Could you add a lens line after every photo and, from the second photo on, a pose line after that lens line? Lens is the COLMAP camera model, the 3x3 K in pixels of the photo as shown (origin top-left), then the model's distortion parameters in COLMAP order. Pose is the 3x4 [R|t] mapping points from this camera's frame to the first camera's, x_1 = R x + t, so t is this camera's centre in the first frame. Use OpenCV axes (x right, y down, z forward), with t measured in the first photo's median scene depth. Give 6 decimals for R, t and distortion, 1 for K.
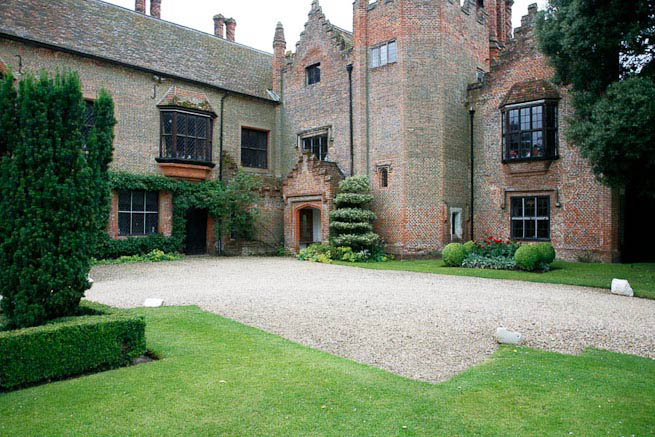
lens RADIAL K [[471.6, 0, 327.1], [0, 471.6, 216.8], [0, 0, 1]] dist [-0.085012, 0.023707]
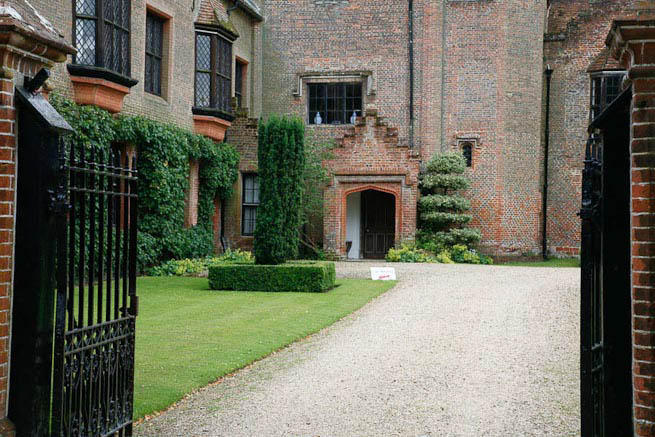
lens RADIAL K [[1176.4, 0, 327.8], [0, 1176.4, 220.5], [0, 0, 1]] dist [0.308246, 0.000000]
pose [[0.832925, 0.013026, 0.553233, -1.112741], [-0.021593, 0.999727, 0.008970, 0.009911], [-0.552965, -0.019417, 0.832978, -0.453334]]
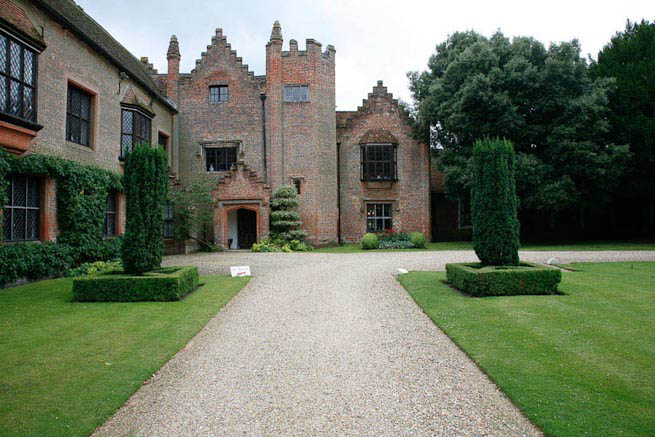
lens RADIAL K [[443.4, 0, 329.7], [0, 443.4, 218.0], [0, 0, 1]] dist [-0.114746, 0.045787]
pose [[0.708120, -0.002897, 0.706086, -0.694182], [0.003839, 0.999993, 0.000253, 0.002380], [-0.706082, 0.002532, 0.708126, 0.059773]]
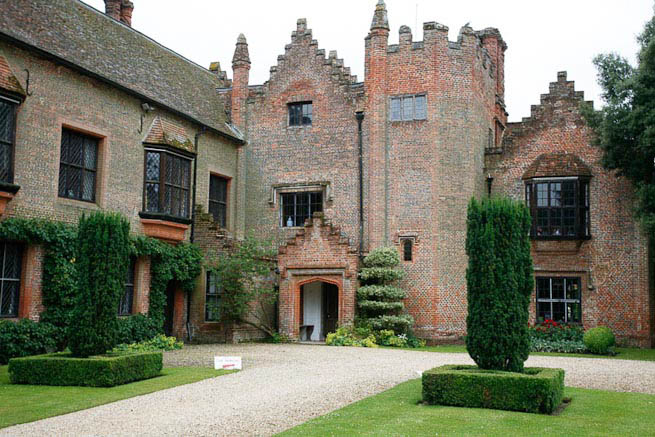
lens RADIAL K [[809.1, 0, 326.6], [0, 809.1, 222.6], [0, 0, 1]] dist [0.123895, 0.000000]
pose [[0.920338, 0.050366, 0.387867, -0.601135], [-0.018661, 0.996199, -0.085081, -0.004290], [-0.390678, 0.071066, 0.917780, -0.317144]]
